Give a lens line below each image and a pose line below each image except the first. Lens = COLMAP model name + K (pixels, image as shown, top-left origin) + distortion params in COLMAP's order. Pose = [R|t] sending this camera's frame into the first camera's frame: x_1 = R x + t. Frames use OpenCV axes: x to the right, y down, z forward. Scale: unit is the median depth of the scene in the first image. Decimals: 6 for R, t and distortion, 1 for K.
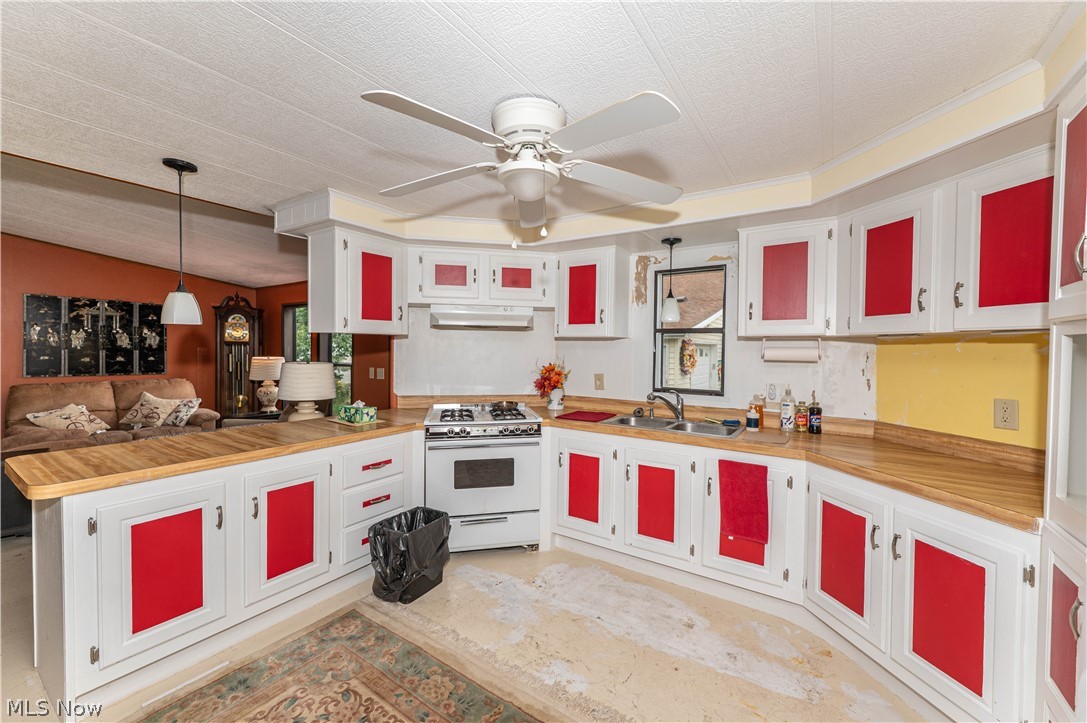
lens RADIAL K [[427.5, 0, 548.4], [0, 427.5, 357.6], [0, 0, 1]] dist [0.004760, -0.001660]
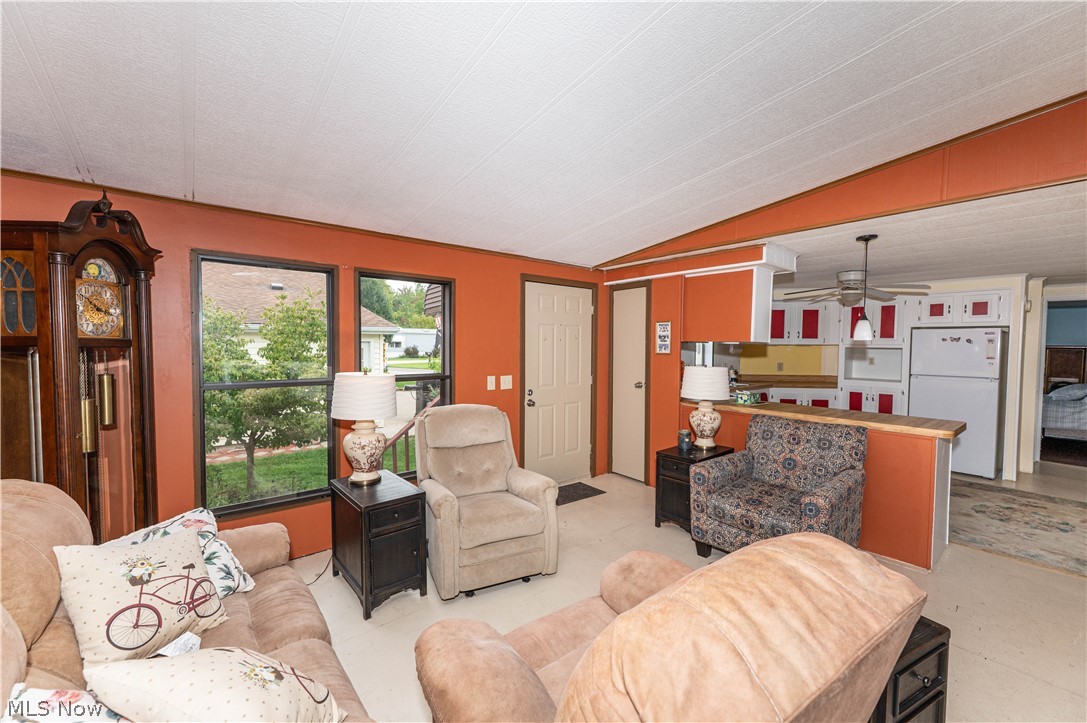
lens RADIAL K [[427.5, 0, 532.7], [0, 427.5, 354.4], [0, 0, 1]] dist [0.004760, -0.001660]
pose [[0.317428, -0.028481, 0.947855, -1.879997], [0.013264, 0.999584, 0.025594, -0.057871], [-0.948190, 0.004448, 0.317674, 1.143477]]
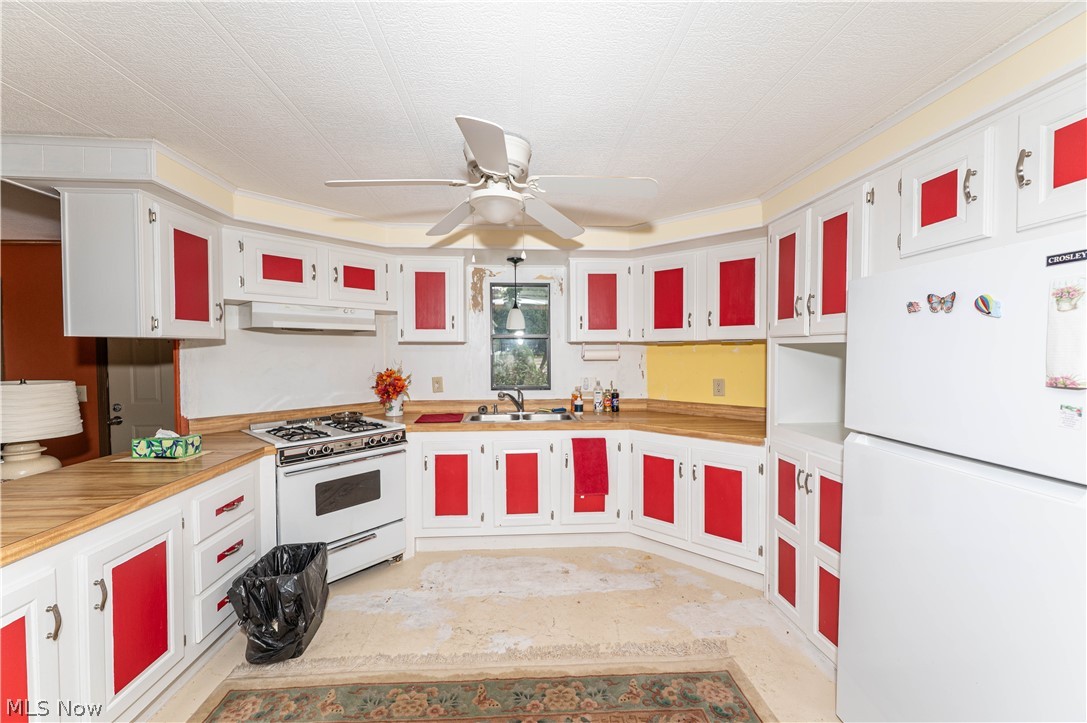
lens RADIAL K [[427.5, 0, 545.7], [0, 427.5, 359.7], [0, 0, 1]] dist [0.004760, -0.001660]
pose [[0.804334, -0.026483, 0.593587, -0.333093], [0.024356, 0.999636, 0.011596, -0.011059], [-0.593678, 0.005130, 0.804686, 0.014056]]
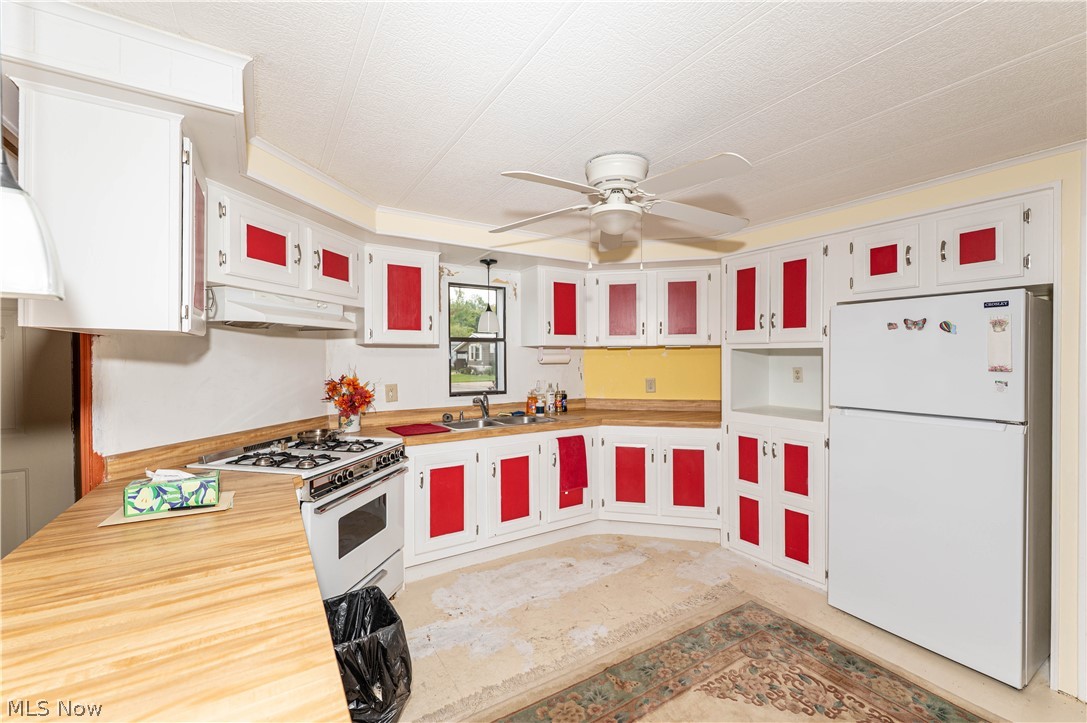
lens RADIAL K [[427.5, 0, 547.8], [0, 427.5, 356.6], [0, 0, 1]] dist [0.004760, -0.001660]
pose [[0.429973, -0.012869, 0.902750, -0.657750], [0.026506, 0.999647, 0.001626, -0.016473], [-0.902453, 0.023230, 0.430162, 0.355084]]
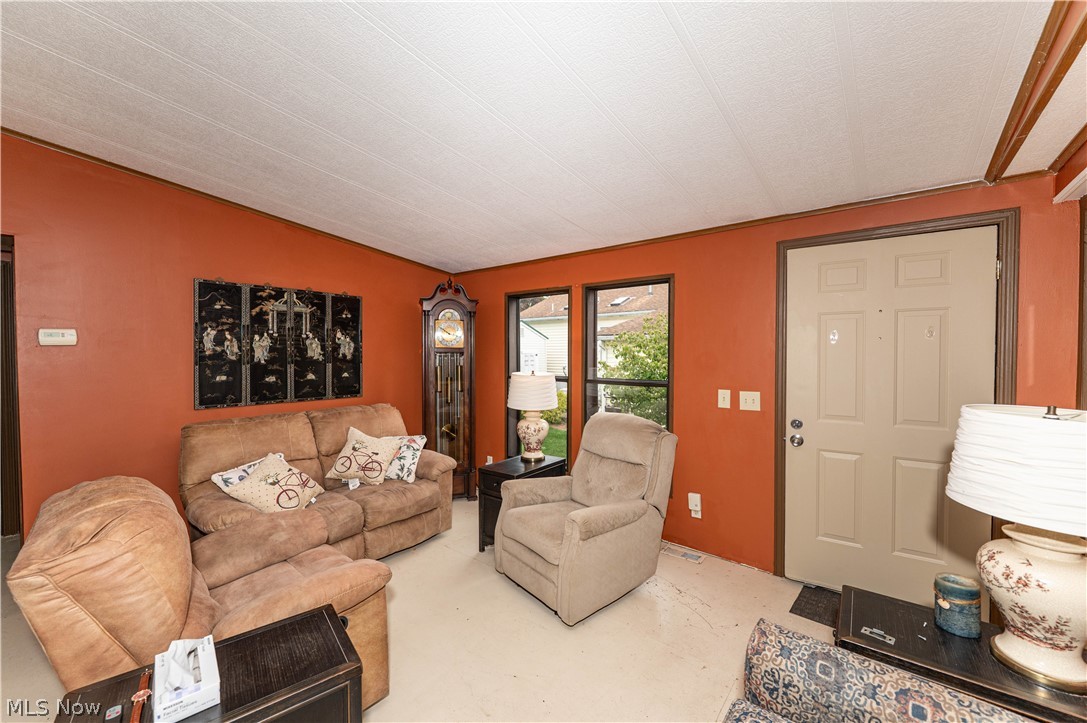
lens RADIAL K [[427.5, 0, 548.4], [0, 427.5, 360.4], [0, 0, 1]] dist [0.004760, -0.001660]
pose [[0.993873, -0.010328, -0.110049, -0.983063], [0.010902, 0.999930, 0.004610, -0.038252], [0.109993, -0.005781, 0.993915, 0.658711]]
